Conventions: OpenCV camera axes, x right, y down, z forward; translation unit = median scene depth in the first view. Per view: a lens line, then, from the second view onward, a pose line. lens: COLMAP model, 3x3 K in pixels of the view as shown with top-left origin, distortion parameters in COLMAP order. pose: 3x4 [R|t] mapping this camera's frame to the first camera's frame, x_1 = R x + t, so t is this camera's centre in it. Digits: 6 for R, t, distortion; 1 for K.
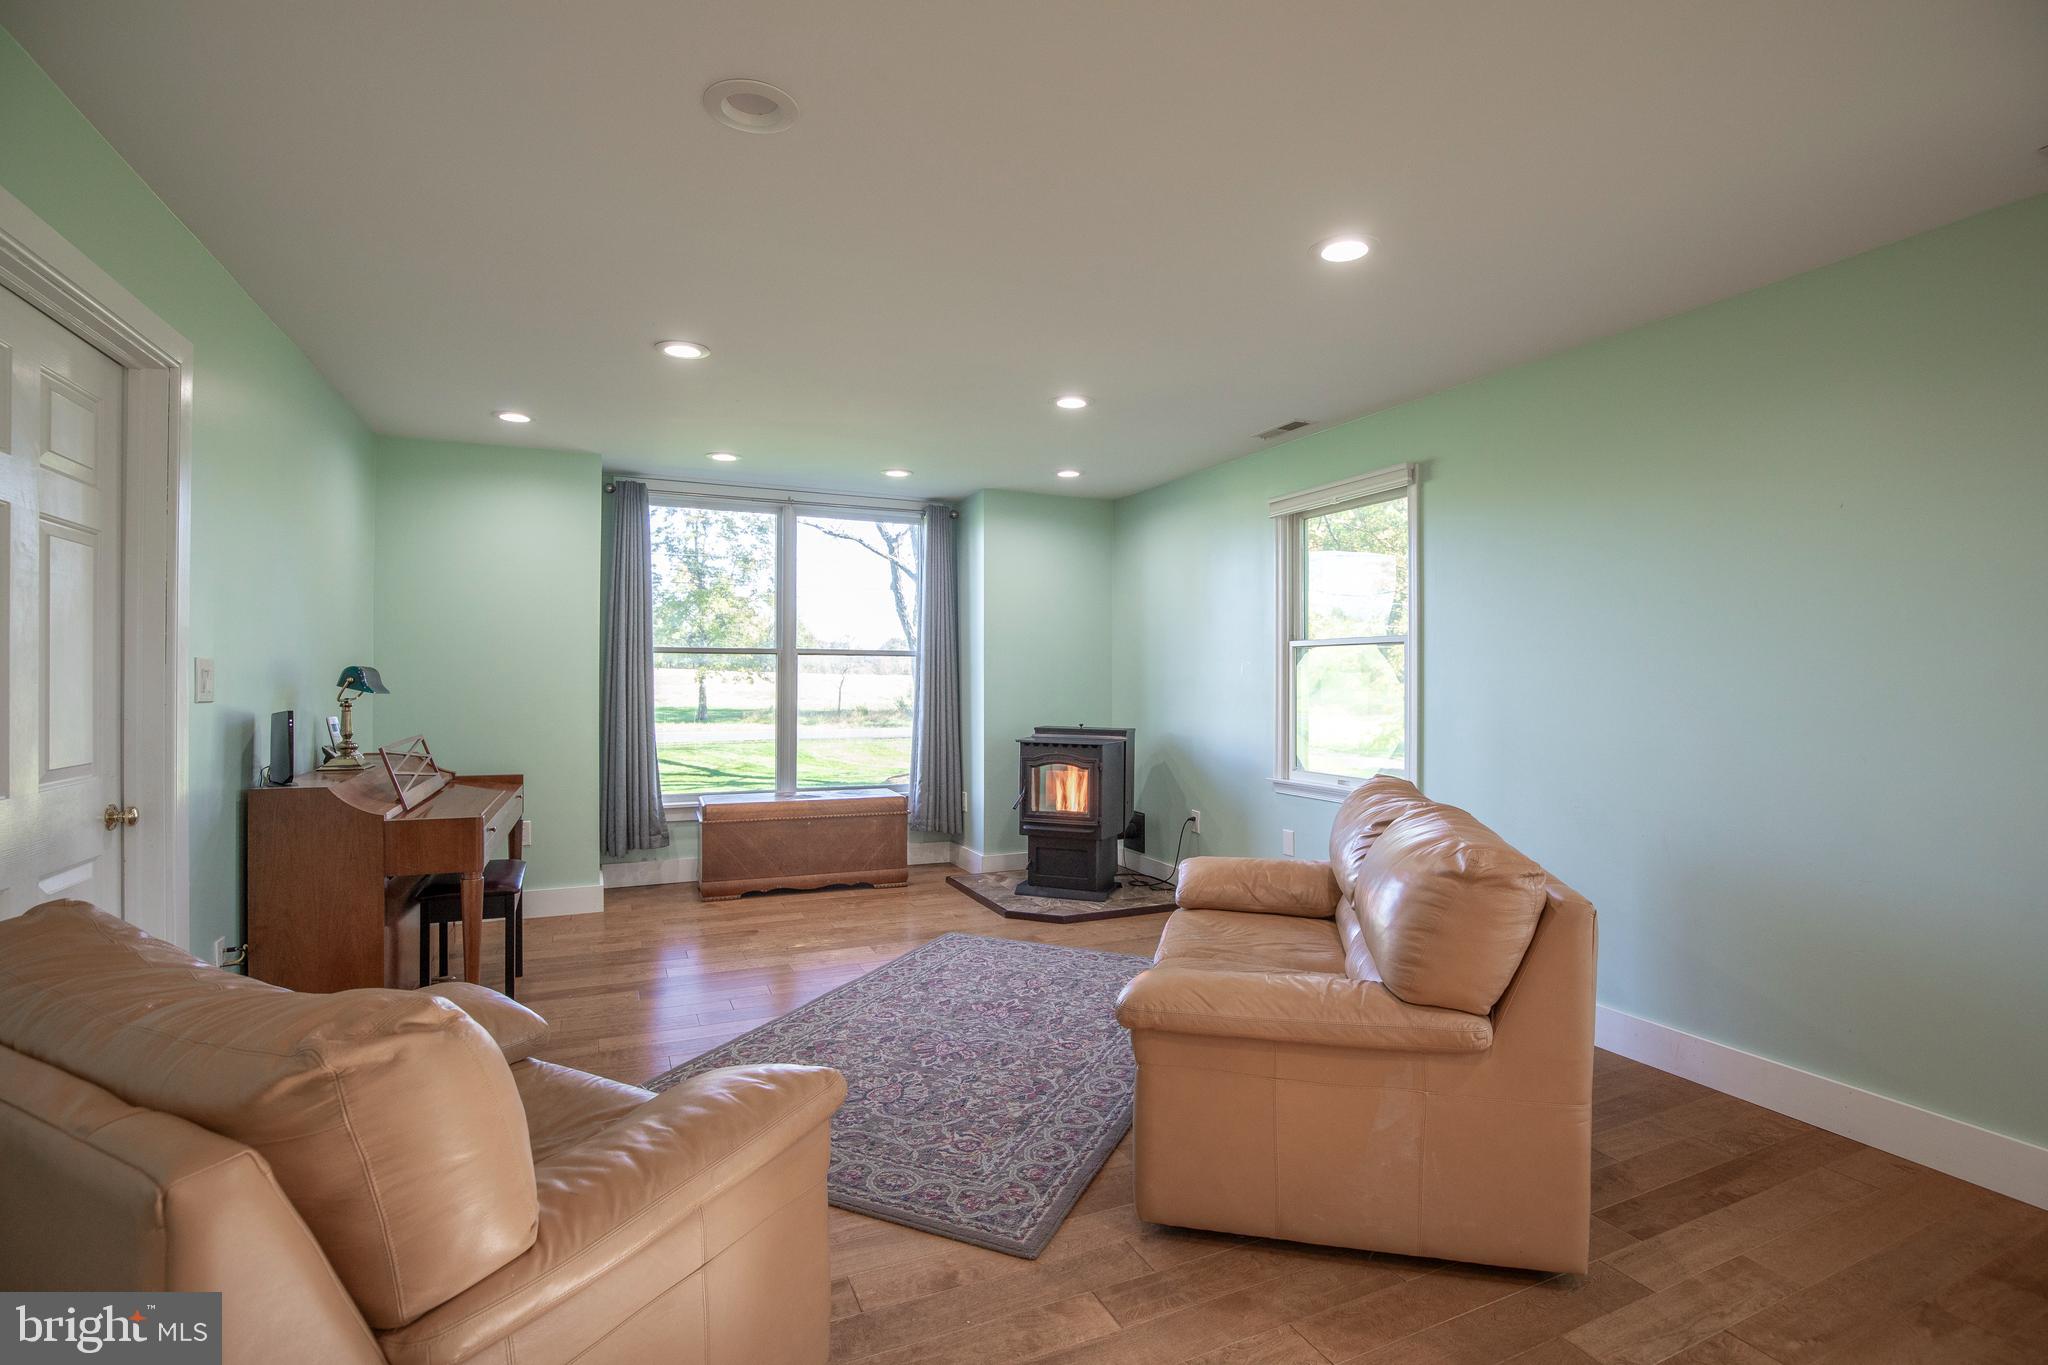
lens RADIAL K [[954.3, 0, 1030.5], [0, 954.3, 673.1], [0, 0, 1]] dist [-0.002927, -0.000279]
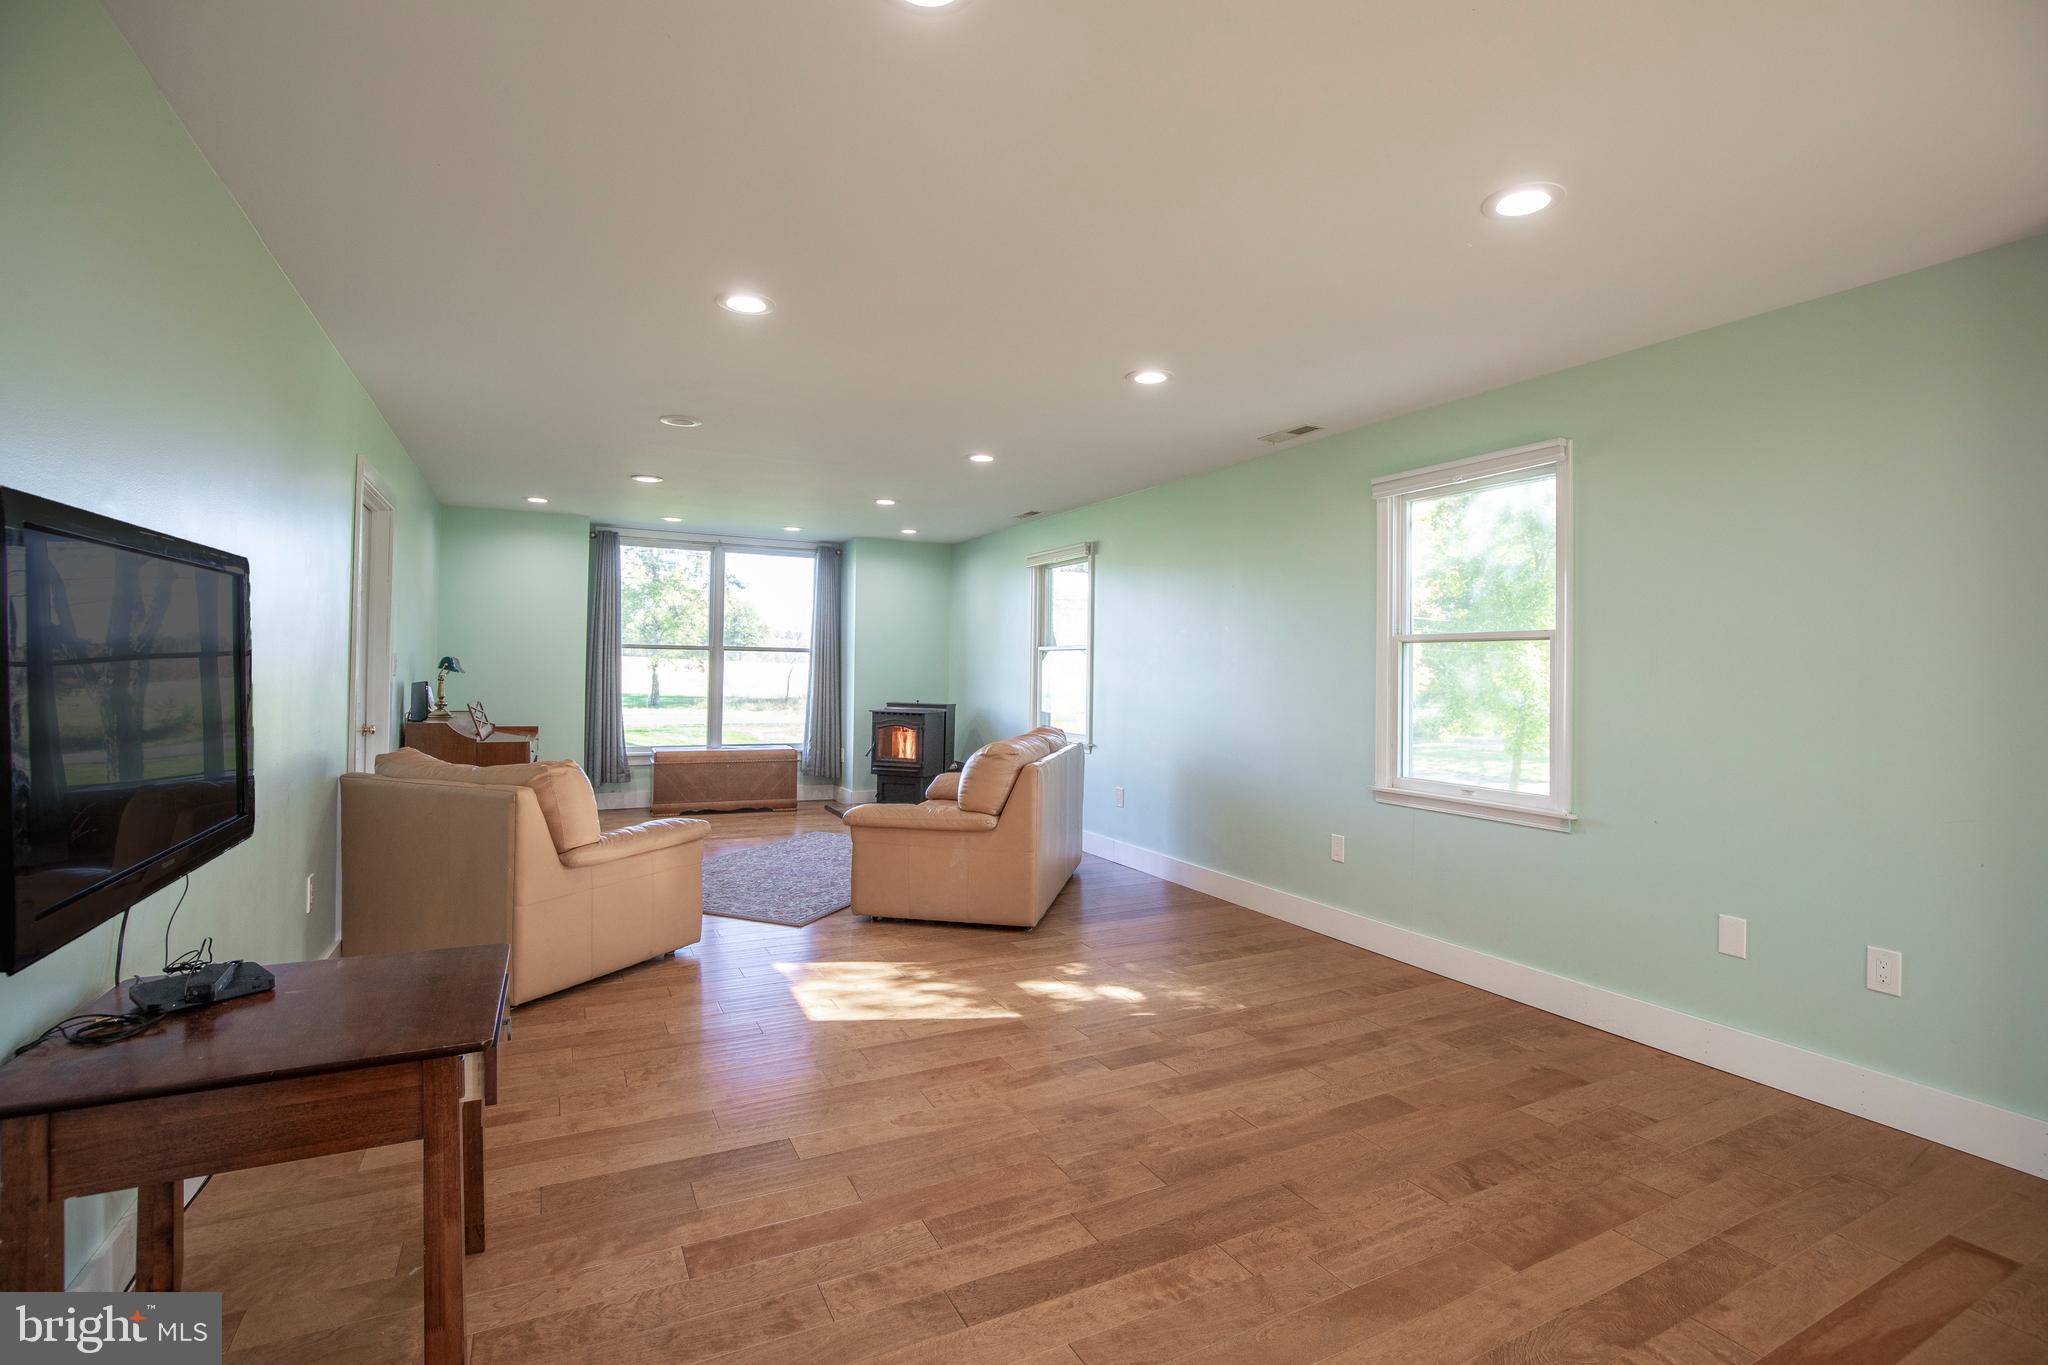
lens RADIAL K [[933.1, 0, 1022.2], [0, 933.1, 657.5], [0, 0, 1]] dist [-0.000128, -0.000006]
pose [[0.998991, 0.012764, 0.043055, 0.150697], [-0.012411, 0.999887, -0.008442, -0.002429], [-0.043158, 0.007899, 0.999037, -0.438891]]
